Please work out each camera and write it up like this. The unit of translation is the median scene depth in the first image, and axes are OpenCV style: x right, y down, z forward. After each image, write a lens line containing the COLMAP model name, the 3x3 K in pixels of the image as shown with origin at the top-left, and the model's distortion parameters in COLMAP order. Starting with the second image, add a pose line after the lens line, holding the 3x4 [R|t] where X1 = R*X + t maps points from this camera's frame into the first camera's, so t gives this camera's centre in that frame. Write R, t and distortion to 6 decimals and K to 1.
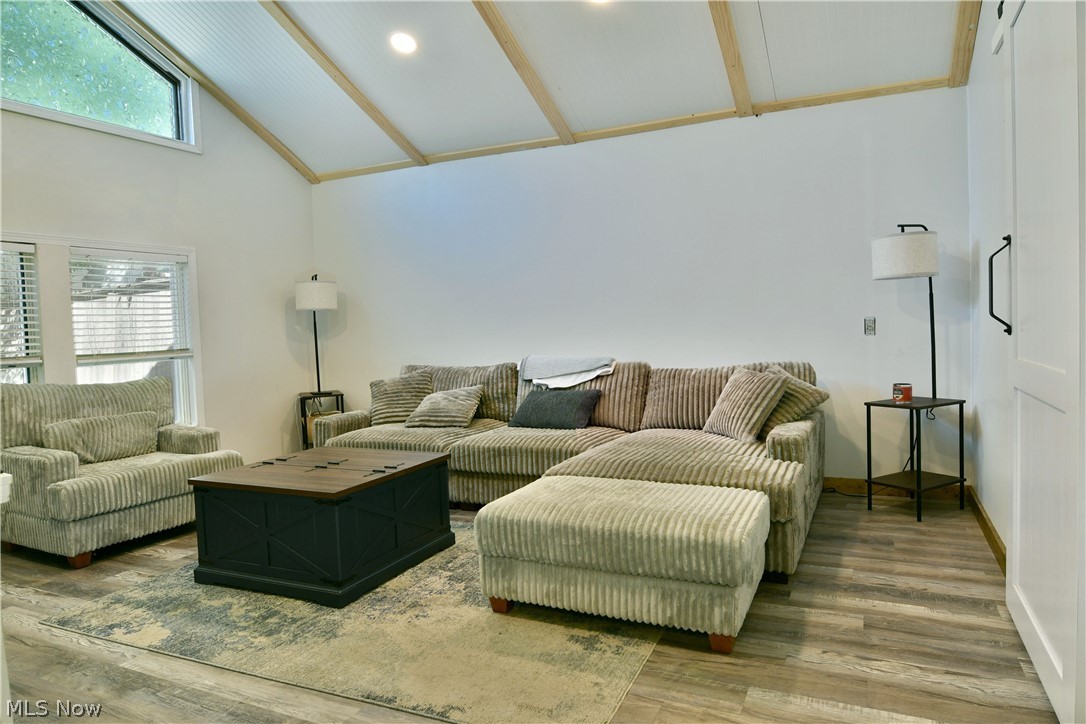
lens RADIAL K [[694.3, 0, 535.5], [0, 694.3, 355.9], [0, 0, 1]] dist [-0.018861, -0.001166]
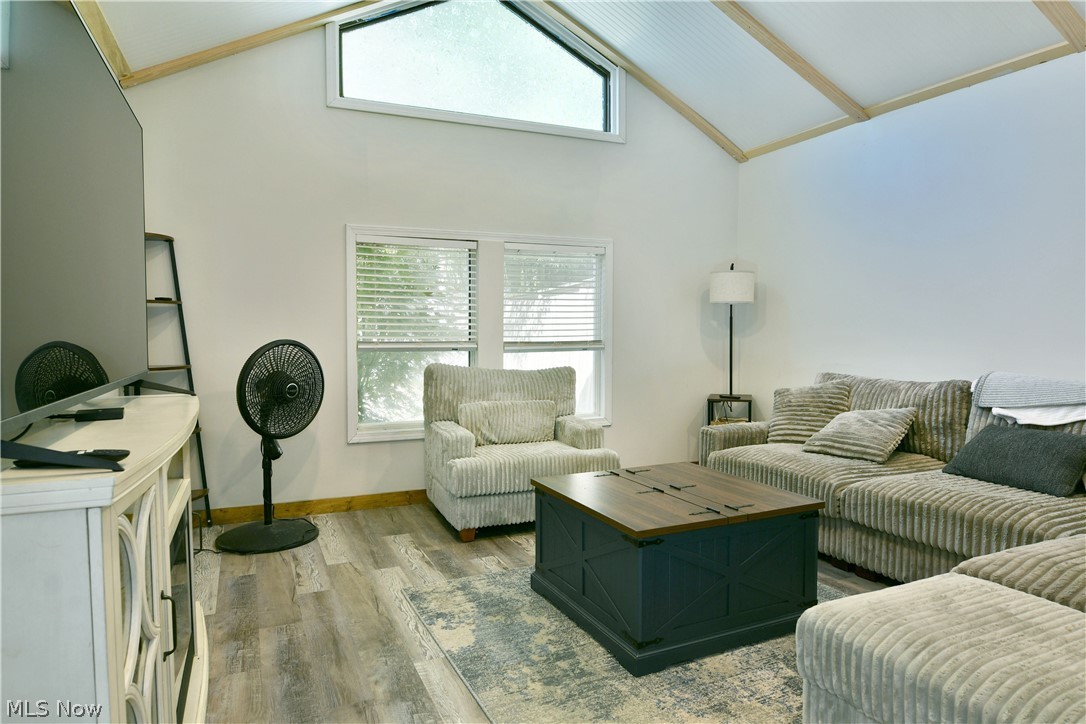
lens RADIAL K [[694.3, 0, 535.5], [0, 694.3, 355.9], [0, 0, 1]] dist [-0.018861, -0.001166]
pose [[0.779533, 0.056910, -0.623771, 0.066180], [-0.052742, 0.998291, 0.025167, -0.010315], [0.624137, 0.013280, 0.781202, 0.199372]]
